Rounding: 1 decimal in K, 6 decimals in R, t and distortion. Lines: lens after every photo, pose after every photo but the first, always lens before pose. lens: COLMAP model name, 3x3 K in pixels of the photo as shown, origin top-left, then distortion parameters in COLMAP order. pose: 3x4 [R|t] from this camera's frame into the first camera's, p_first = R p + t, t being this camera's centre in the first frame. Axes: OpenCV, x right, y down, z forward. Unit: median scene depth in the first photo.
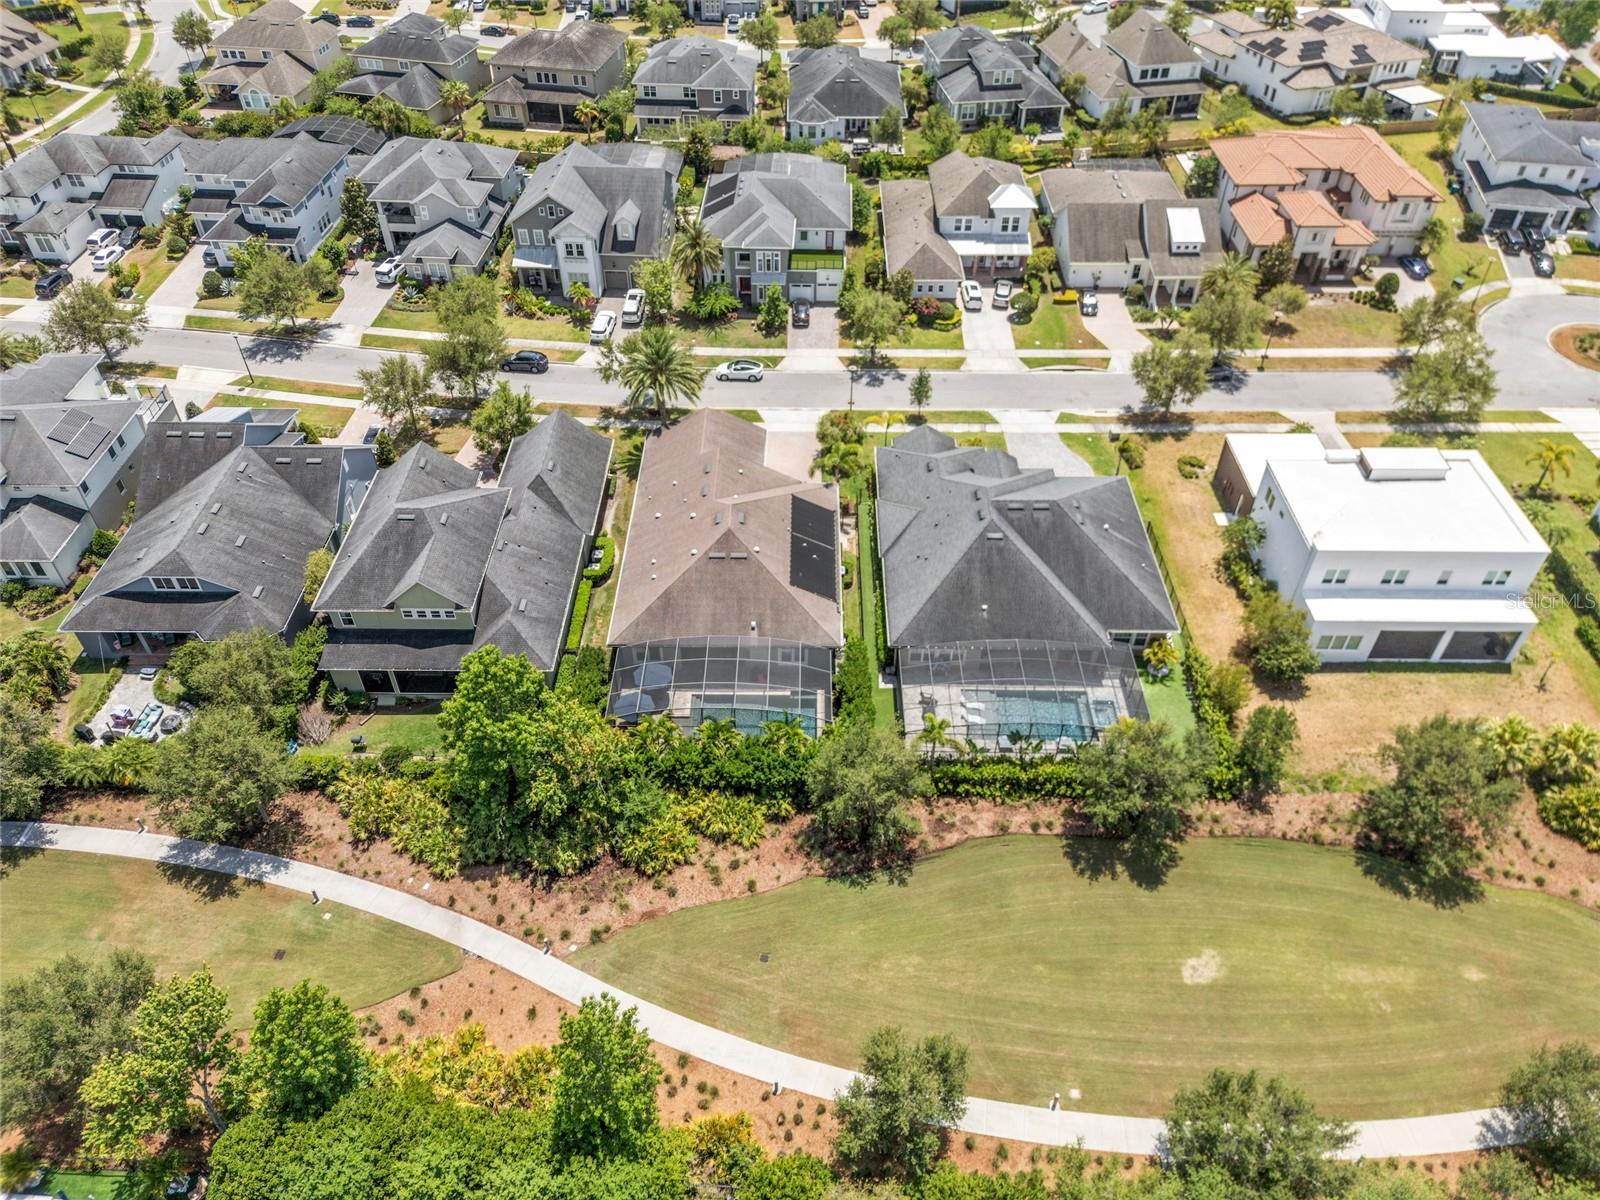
lens RADIAL K [[1123.5, 0, 804.4], [0, 1123.5, 607.0], [0, 0, 1]] dist [0.040042, -0.023398]
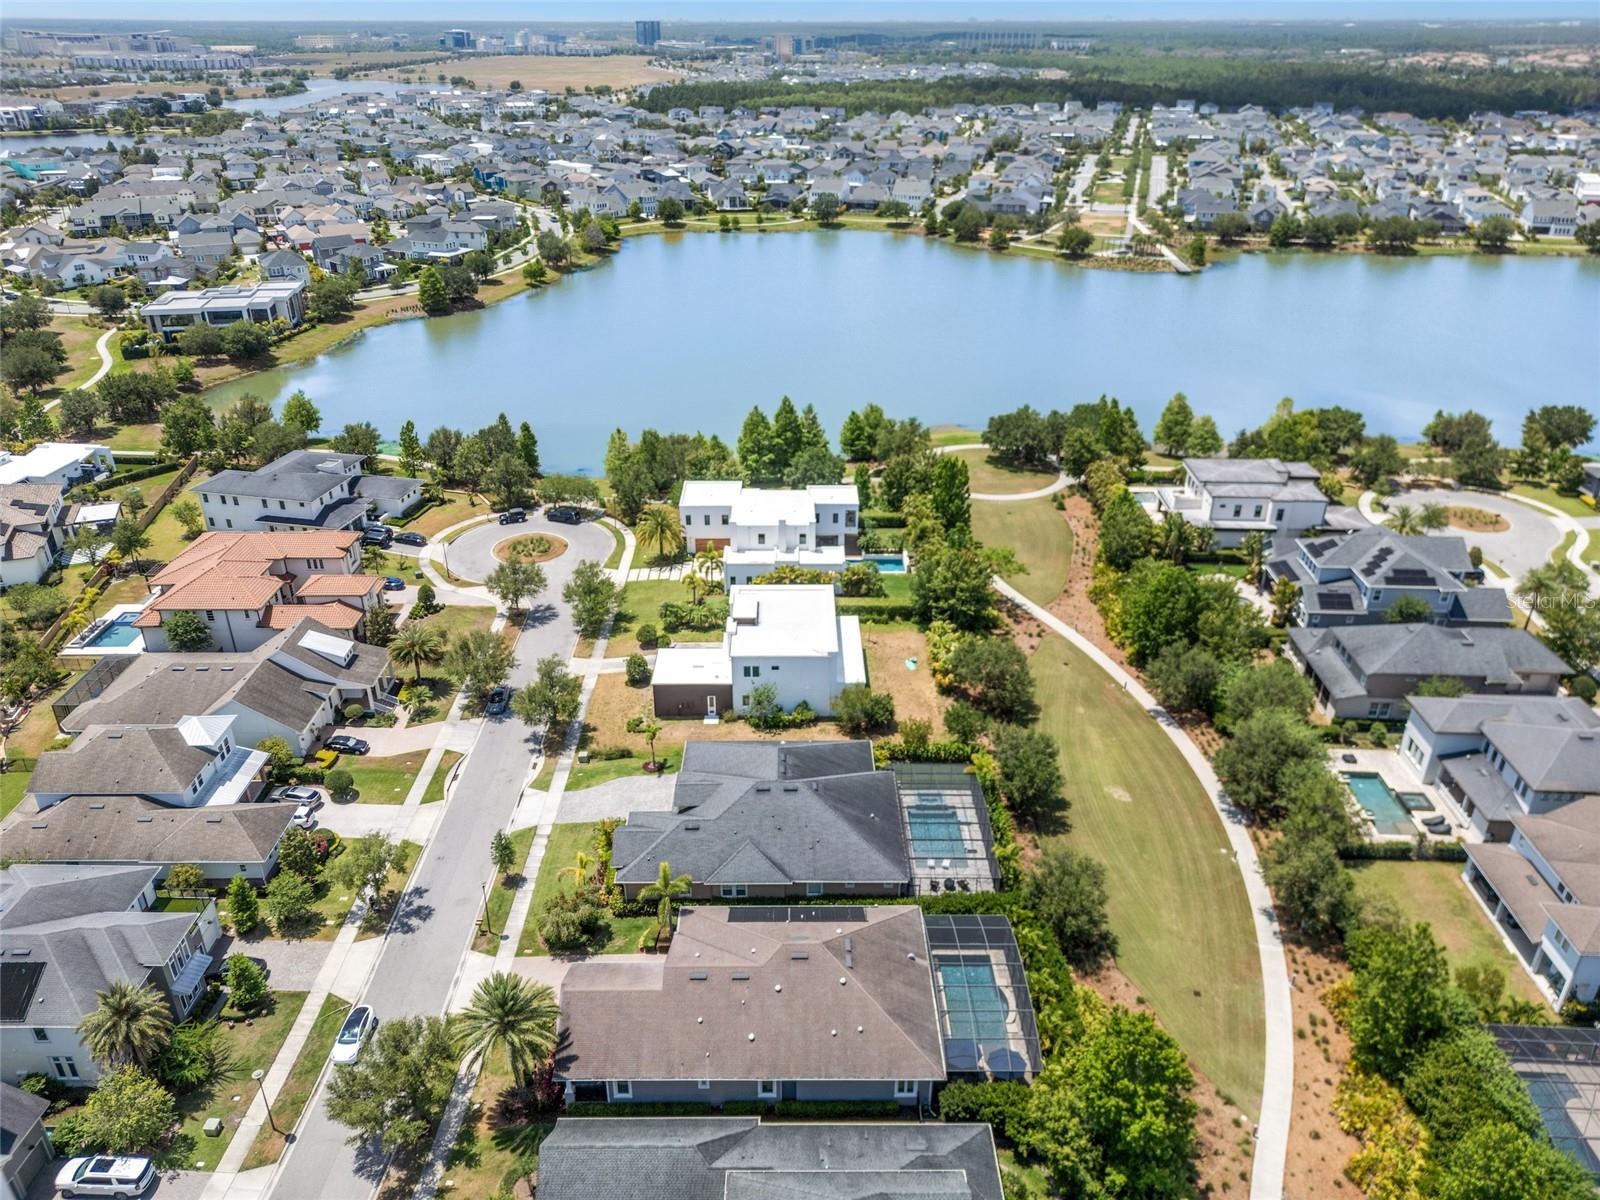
lens RADIAL K [[1123.5, 0, 796.6], [0, 1123.5, 597.0], [0, 0, 1]] dist [0.040042, -0.023398]
pose [[-0.011535, -0.451695, 0.892098, -0.844154], [0.677348, 0.652760, 0.339269, -0.642649], [-0.735572, 0.608174, 0.298425, 0.551211]]
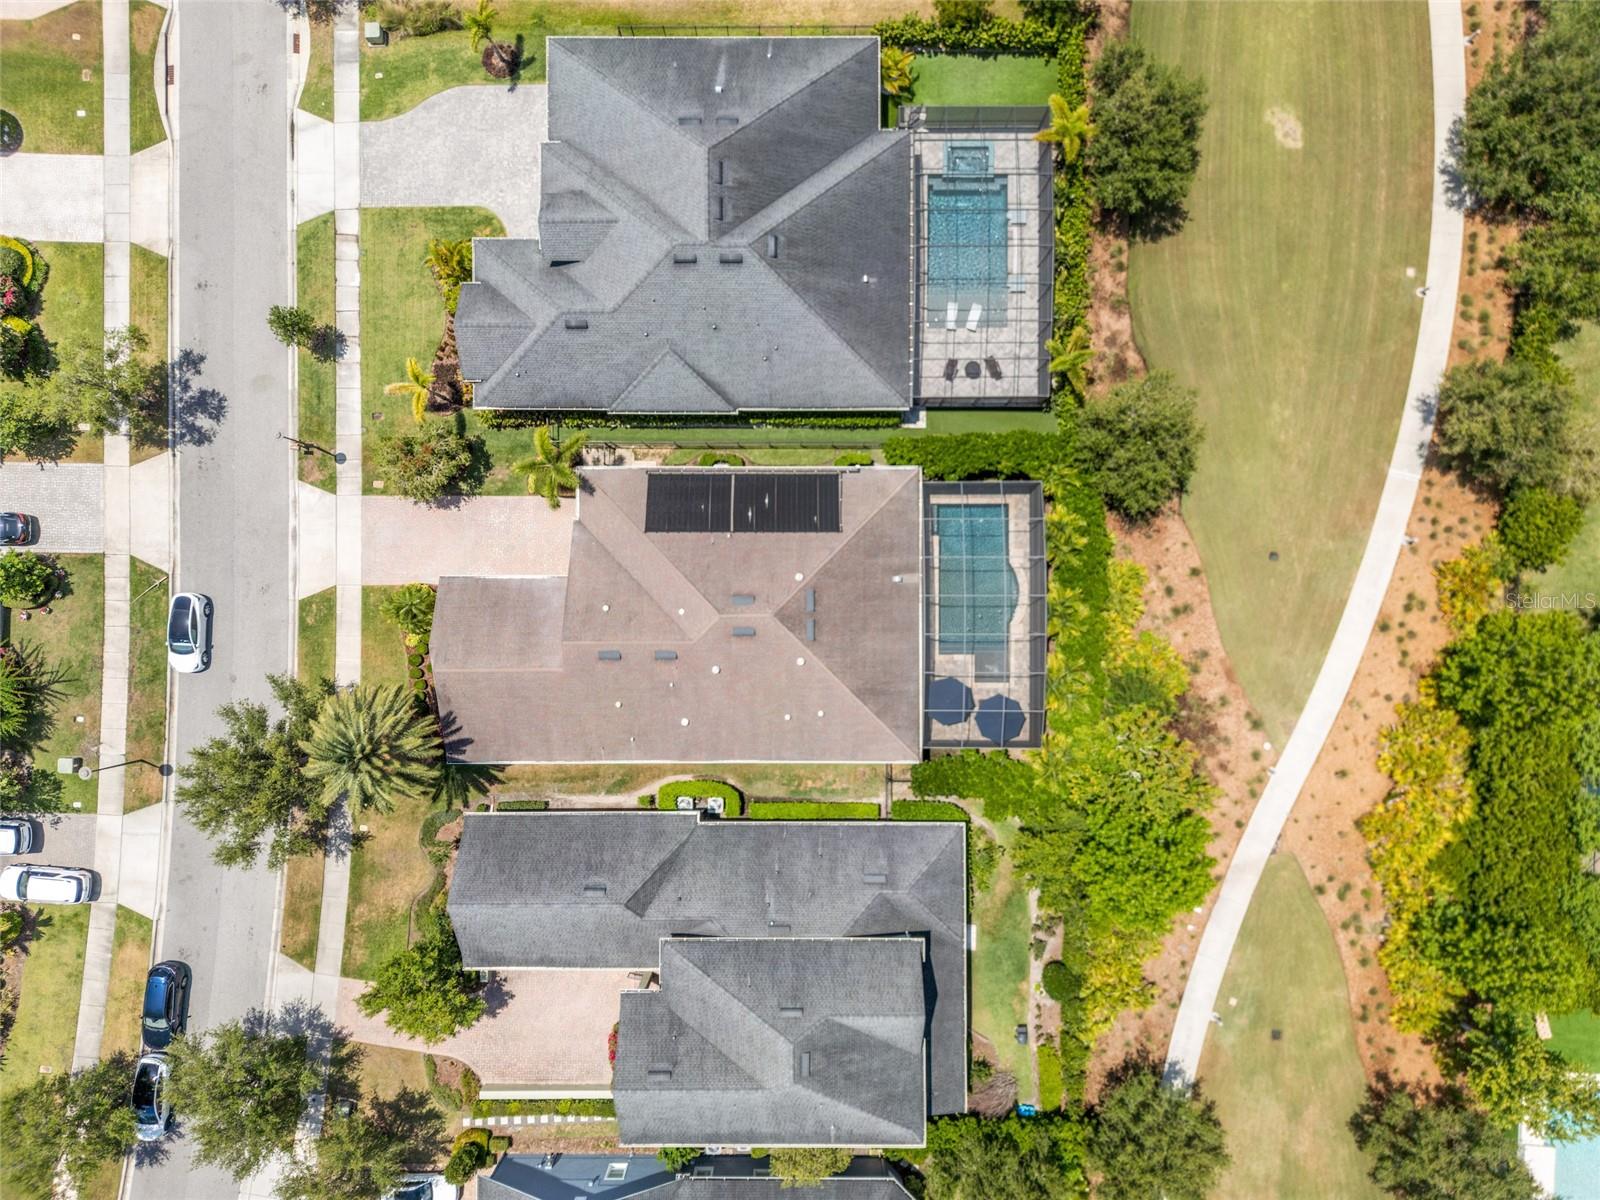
lens RADIAL K [[1123.5, 0, 791.7], [0, 1123.5, 600.0], [0, 0, 1]] dist [0.040042, -0.023398]
pose [[-0.006876, -0.999963, 0.005087, -0.063979], [0.681054, -0.000958, 0.732232, -0.606736], [-0.732201, 0.008499, 0.681036, 0.519944]]
